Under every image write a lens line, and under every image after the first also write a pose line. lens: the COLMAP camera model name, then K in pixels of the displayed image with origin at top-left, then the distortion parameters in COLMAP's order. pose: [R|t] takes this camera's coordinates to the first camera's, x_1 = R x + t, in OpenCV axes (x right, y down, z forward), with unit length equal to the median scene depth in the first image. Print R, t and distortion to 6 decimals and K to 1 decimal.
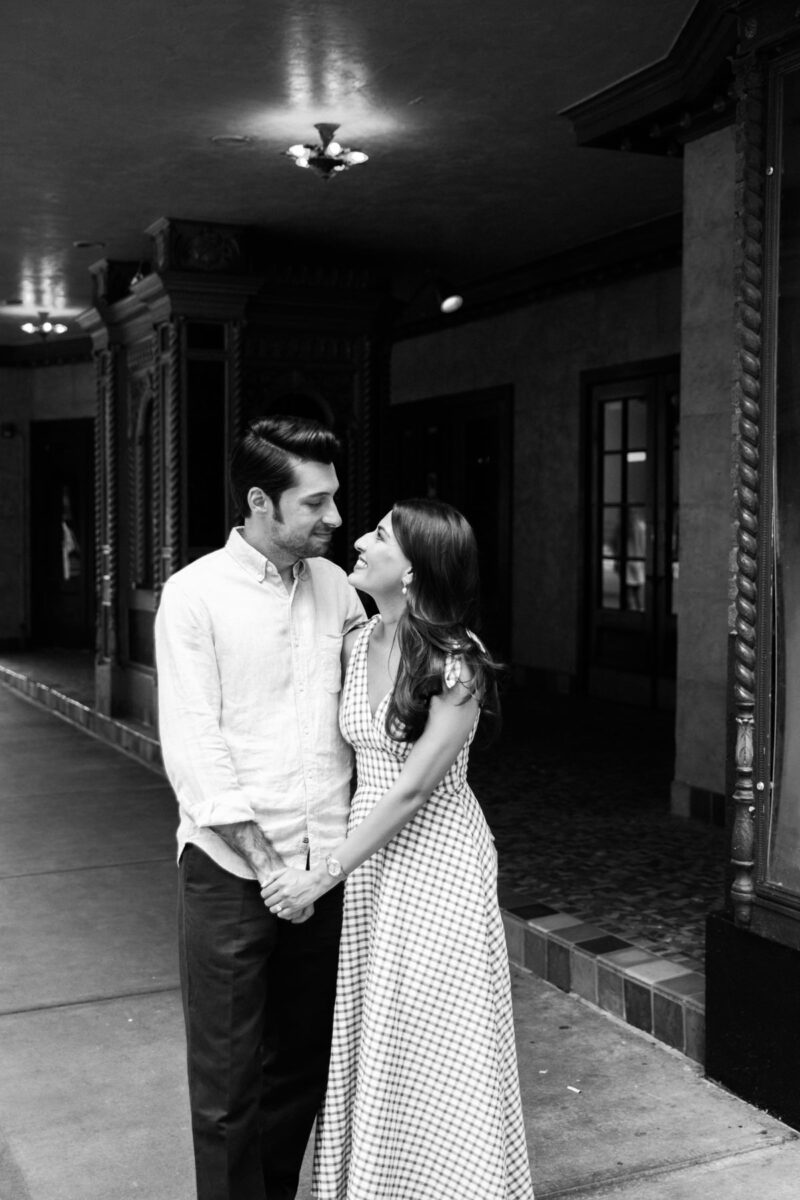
lens RADIAL K [[1573.0, 0, 400.0], [0, 1573.0, 600.0], [0, 0, 1]] dist [0.075946, 0.003183]
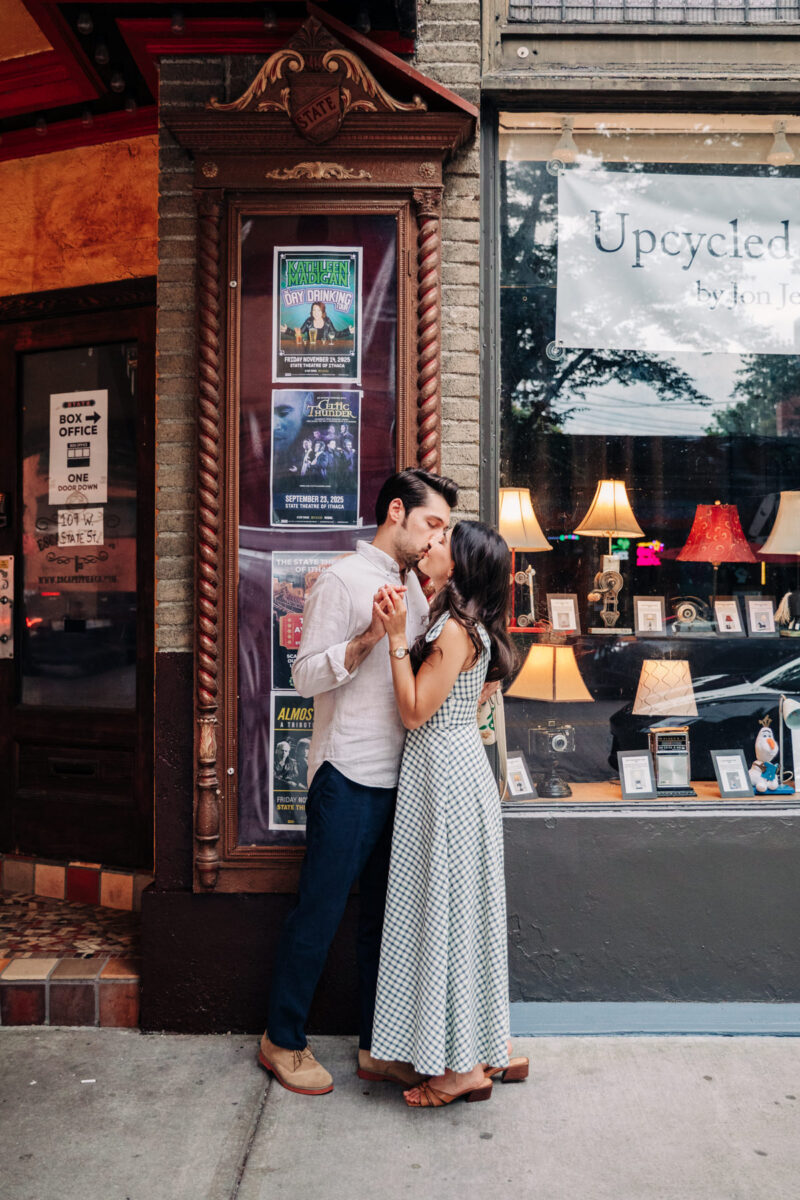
lens RADIAL K [[1202.1, 0, 449.1], [0, 1202.1, 595.3], [0, 0, 1]] dist [-0.055761, 0.009604]
pose [[0.373799, 0.008408, 0.927472, -0.514194], [0.040335, 0.998866, -0.025312, 0.009514], [-0.926632, 0.046871, 0.373036, 0.431218]]
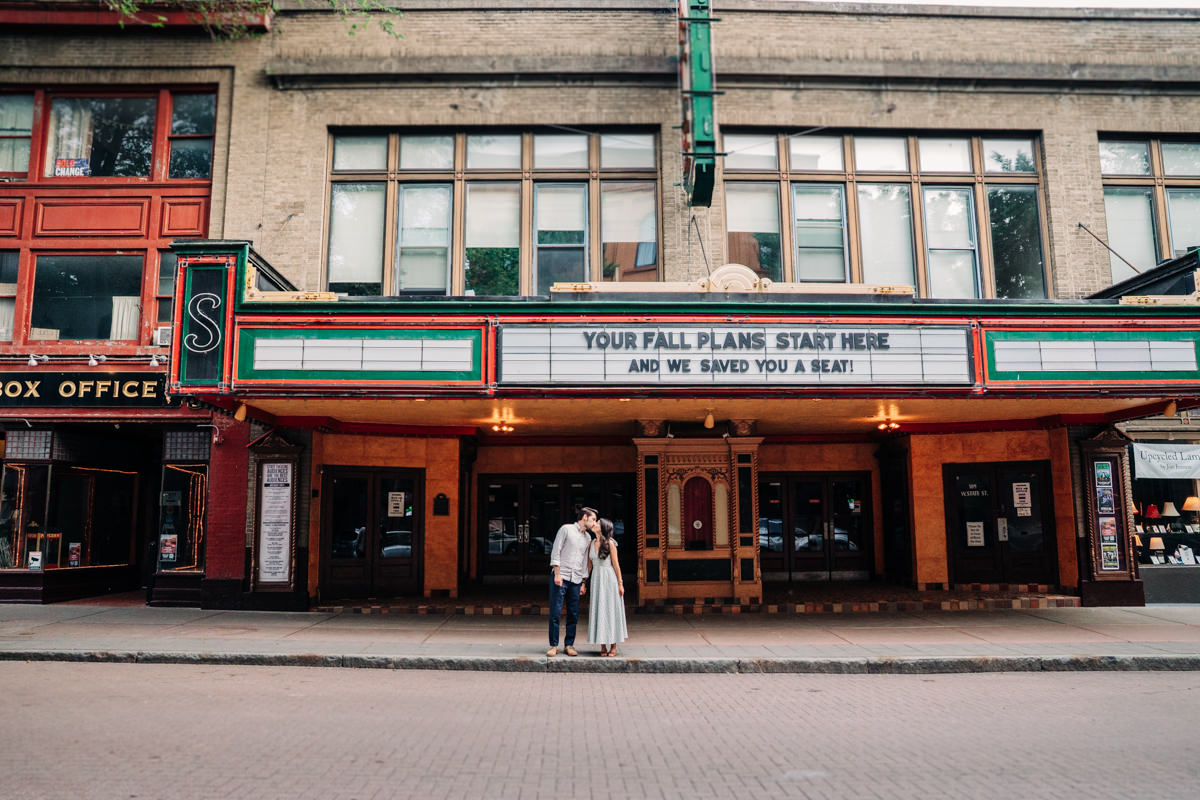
lens RADIAL K [[850.1, 0, 582.4], [0, 850.1, 396.8], [0, 0, 1]] dist [-0.102345, 0.076617]
pose [[0.373498, 0.142940, 0.916552, -3.502757], [0.043844, 0.984232, -0.171362, -0.048440], [-0.926594, 0.104189, 0.361342, 1.501898]]
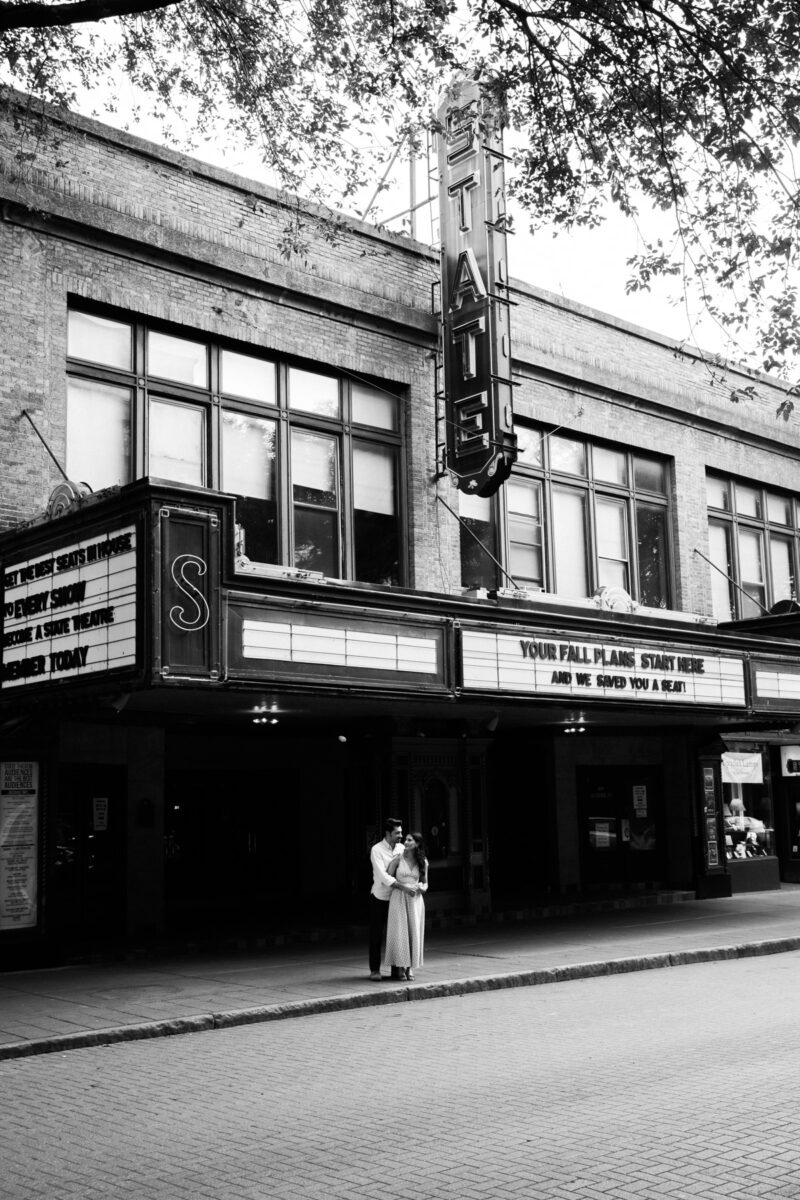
lens RADIAL K [[1267.5, 0, 400.0], [0, 1267.5, 600.0], [0, 0, 1]] dist [0.006871, 0.005608]
pose [[-0.322901, 0.164714, 0.931990, -4.575334], [0.066862, 0.986249, -0.151138, -0.237129], [-0.944068, 0.013512, -0.329473, 3.871469]]
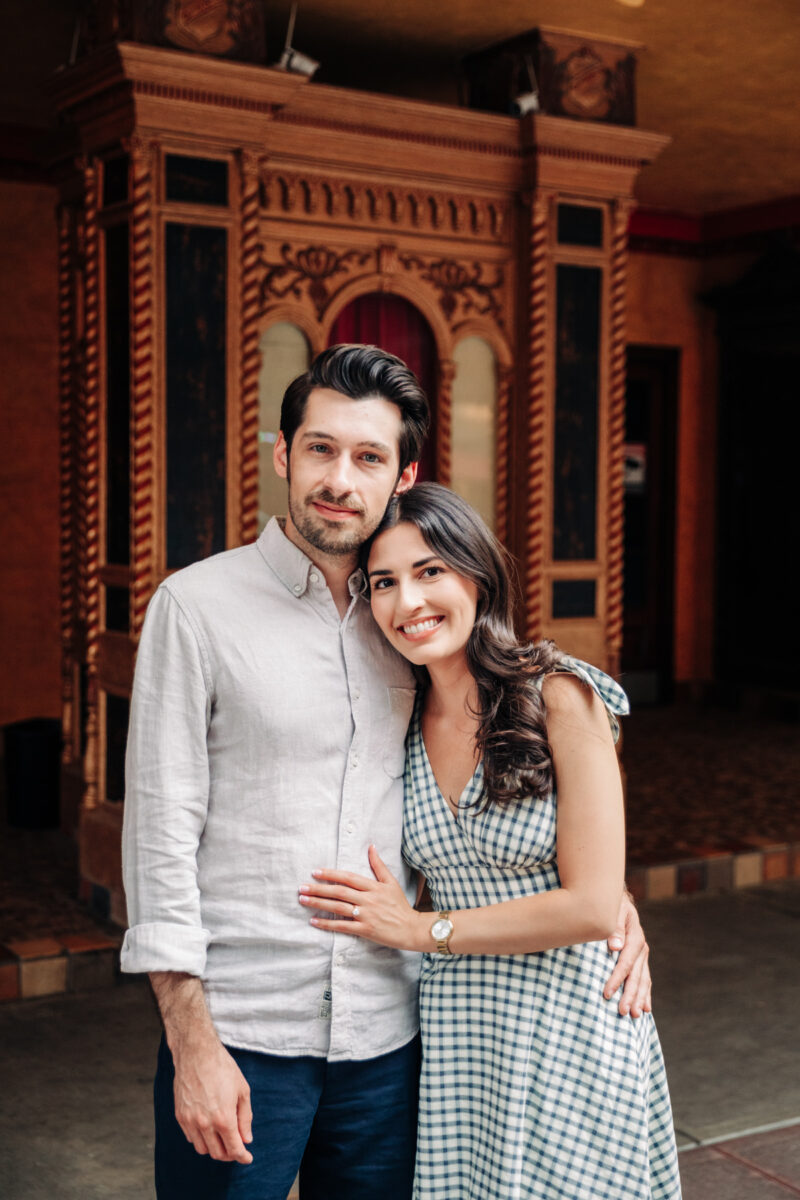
lens RADIAL K [[1678.3, 0, 400.0], [0, 1678.3, 600.0], [0, 0, 1]] dist [0.036115, 0.048472]
pose [[-0.179521, -0.048214, 0.982572, -1.662474], [0.039095, 0.997660, 0.056097, -0.114914], [-0.982977, 0.048484, -0.177216, 2.525098]]
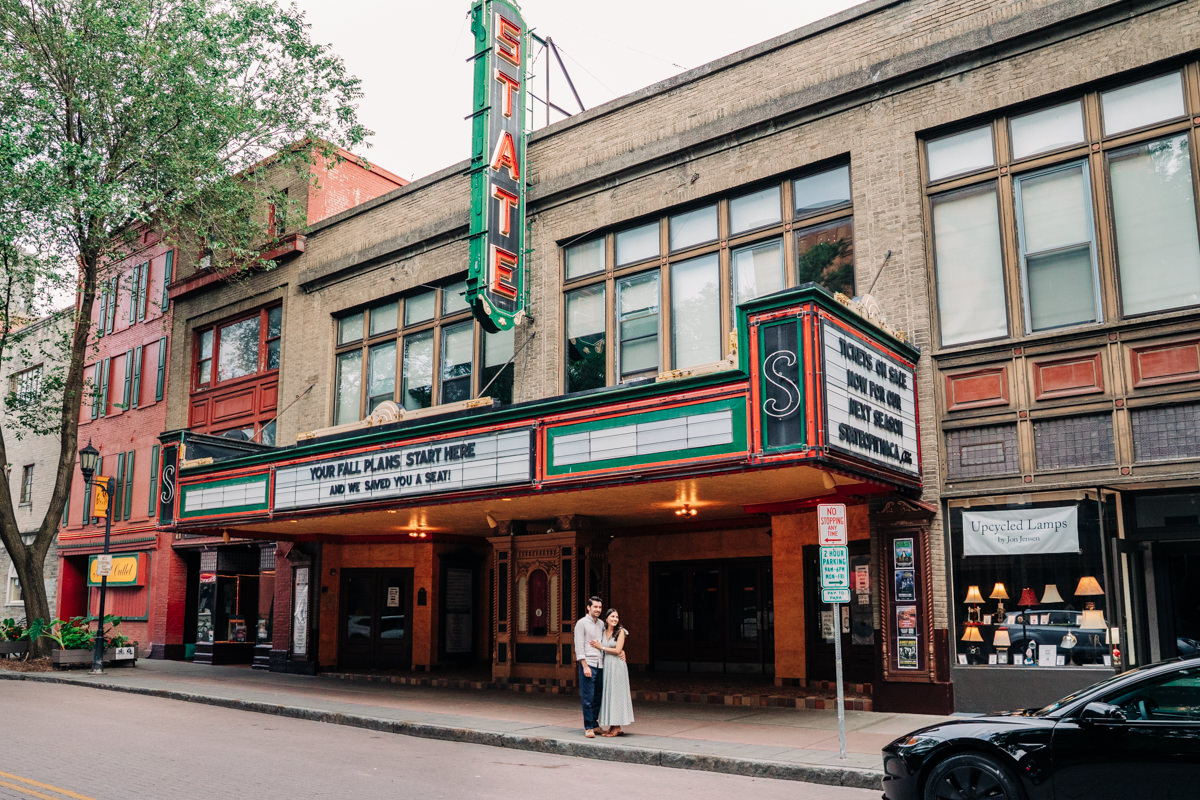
lens RADIAL K [[955.1, 0, 597.1], [0, 955.1, 466.8], [0, 0, 1]] dist [-0.082436, 0.004442]
pose [[0.868776, 0.083983, 0.488031, -2.128004], [0.018049, 0.979489, -0.200685, 0.105782], [-0.494875, 0.183159, 0.849442, -1.318340]]
